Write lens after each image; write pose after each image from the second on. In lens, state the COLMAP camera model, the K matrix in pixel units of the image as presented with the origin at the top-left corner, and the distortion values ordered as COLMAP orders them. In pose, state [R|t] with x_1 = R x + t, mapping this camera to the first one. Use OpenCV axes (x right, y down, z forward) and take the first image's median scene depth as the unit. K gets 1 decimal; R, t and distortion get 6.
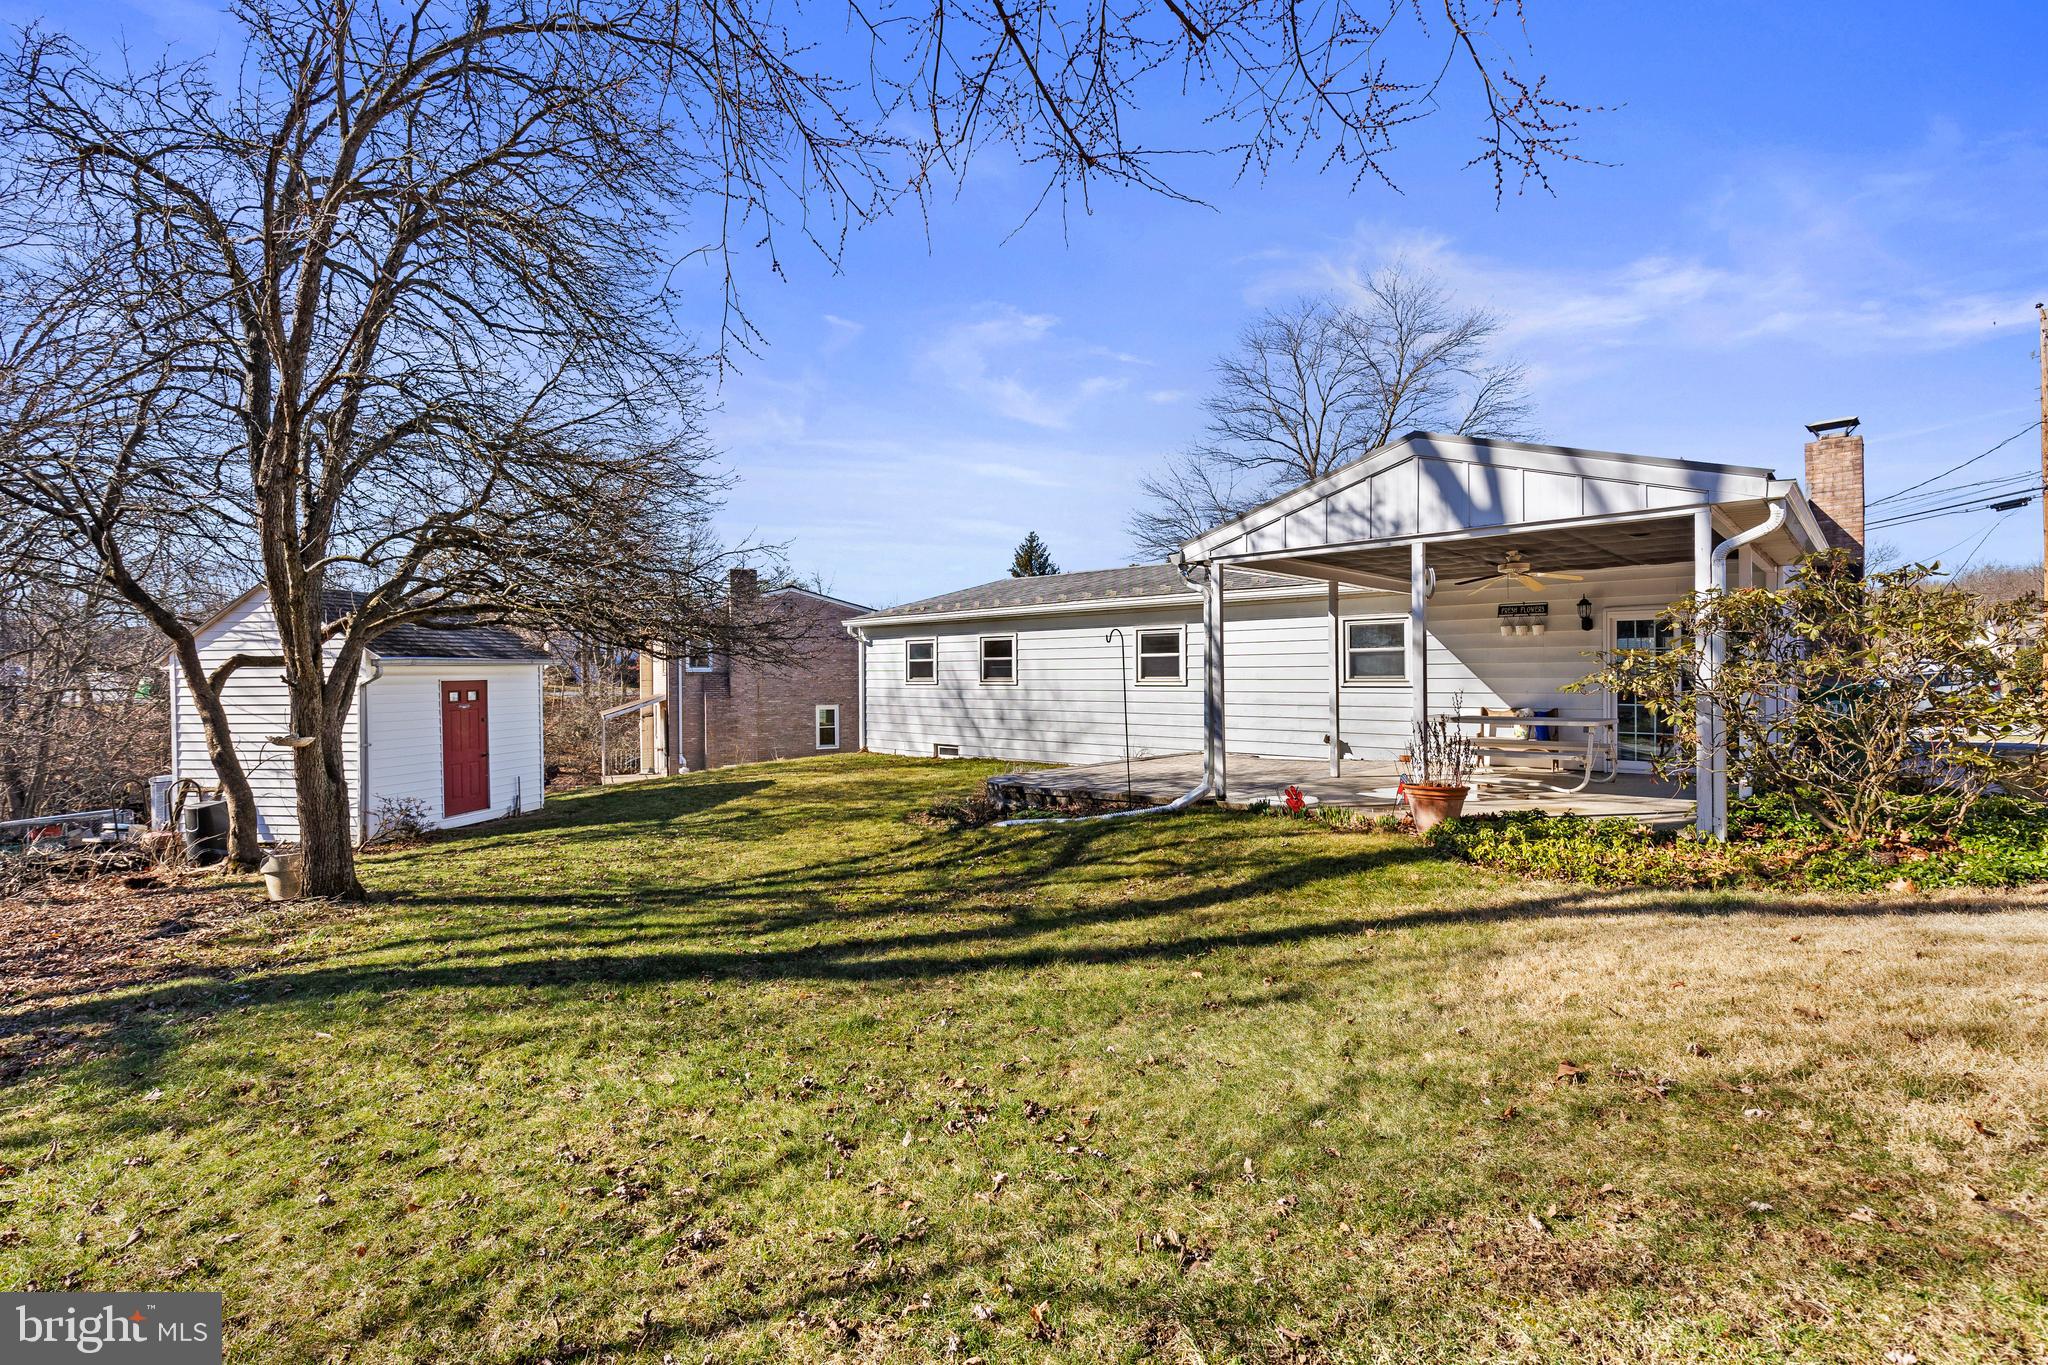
lens RADIAL K [[922.2, 0, 1022.1], [0, 922.2, 684.1], [0, 0, 1]] dist [0.005498, -0.000879]
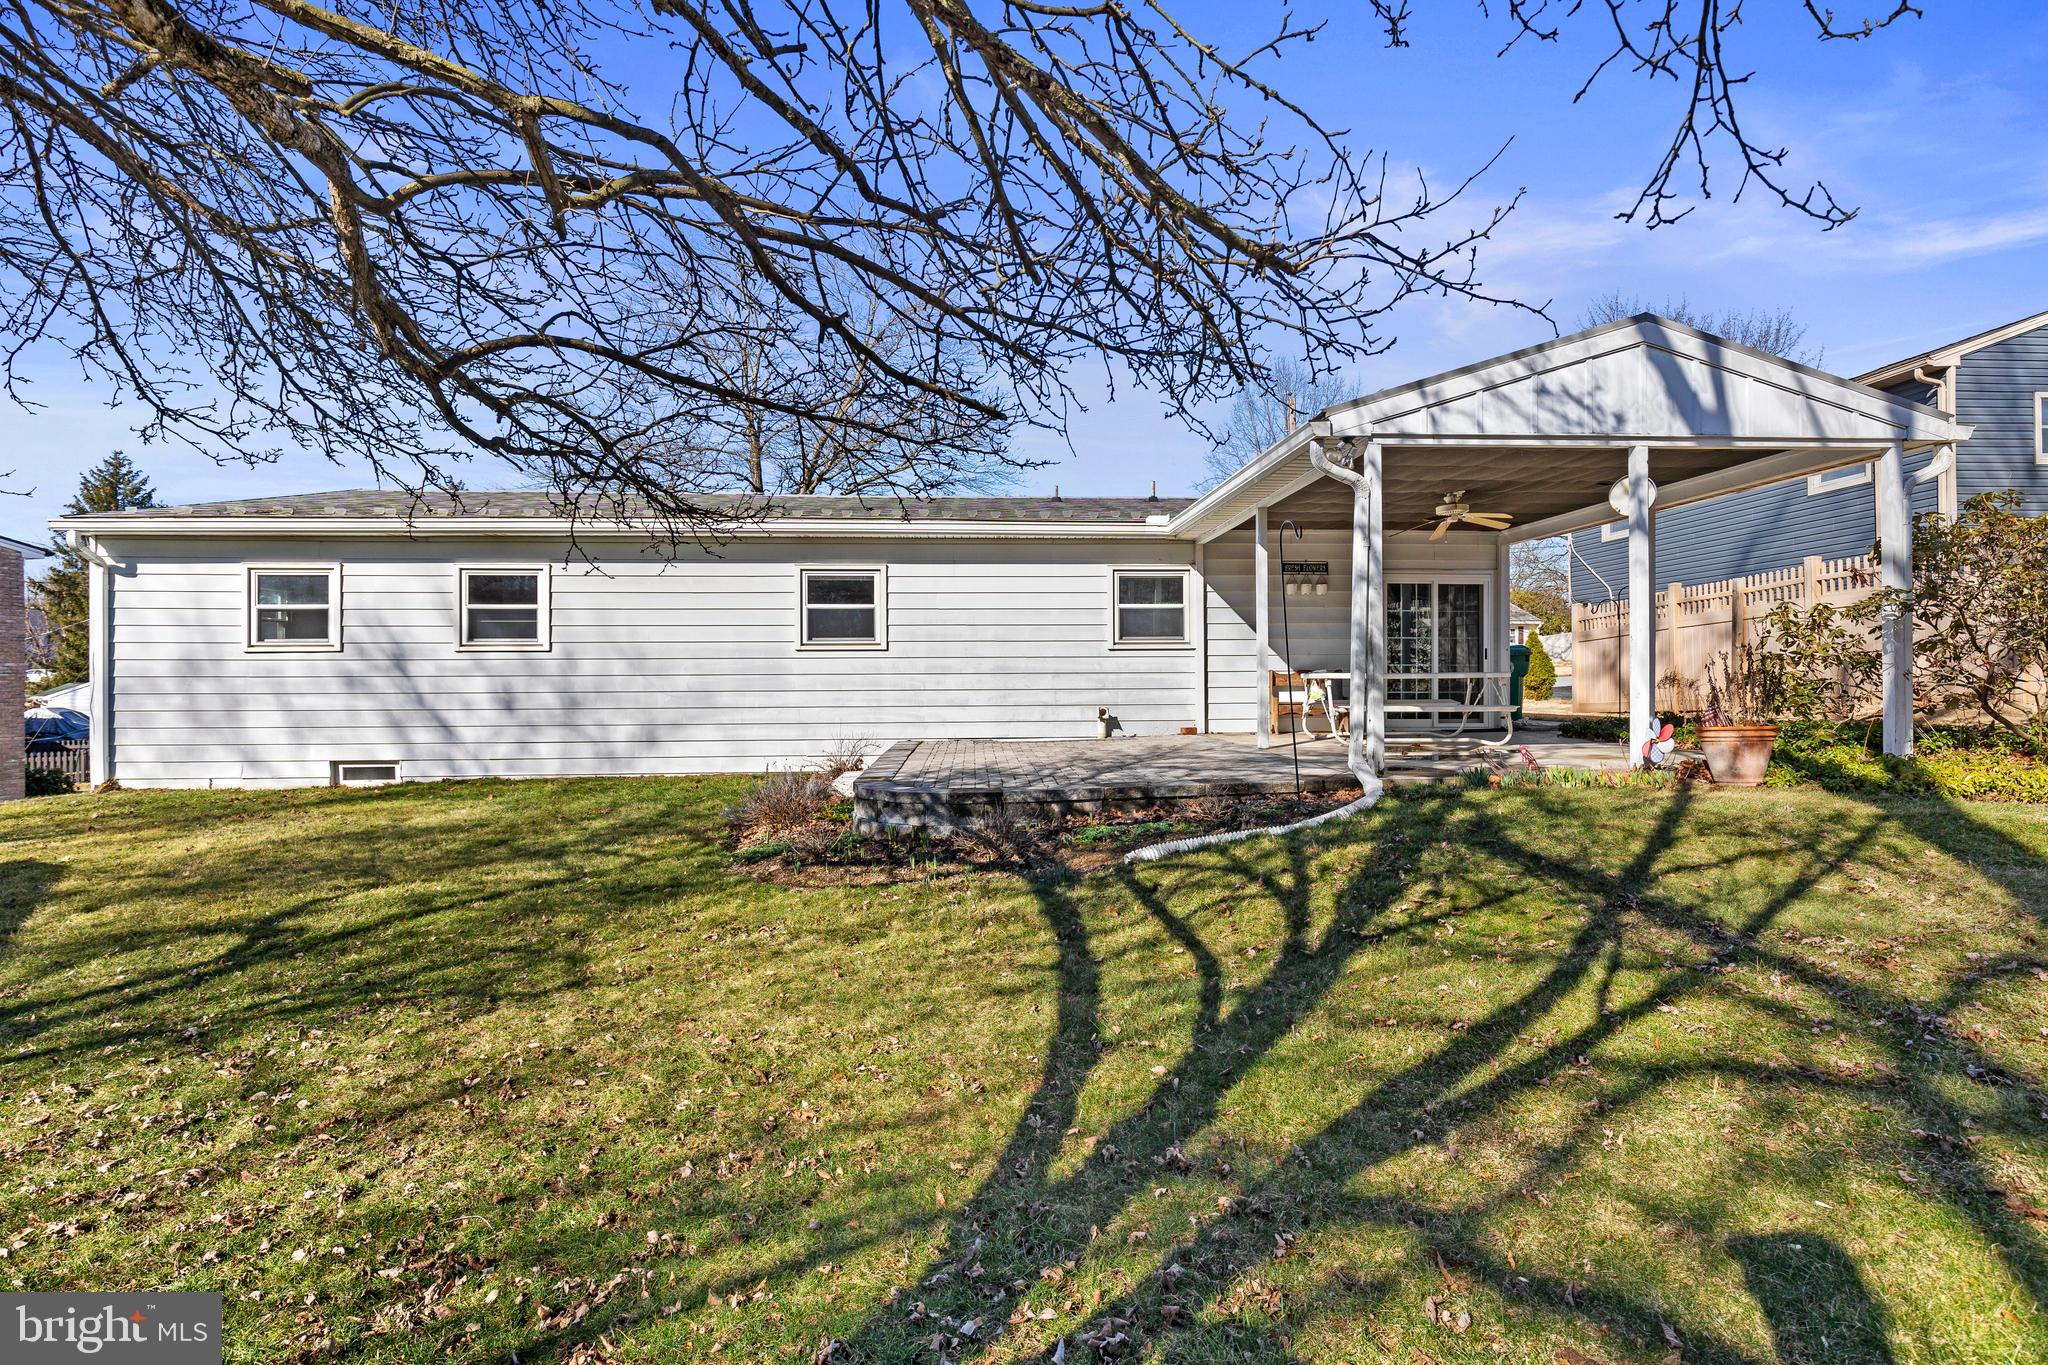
lens RADIAL K [[977.5, 0, 1013.5], [0, 977.5, 668.9], [0, 0, 1]] dist [0.006952, 0.000500]
pose [[0.684234, 0.011446, 0.729172, -0.298721], [0.007545, 0.999712, -0.022772, 0.033279], [-0.729223, 0.021083, 0.683951, 0.390443]]
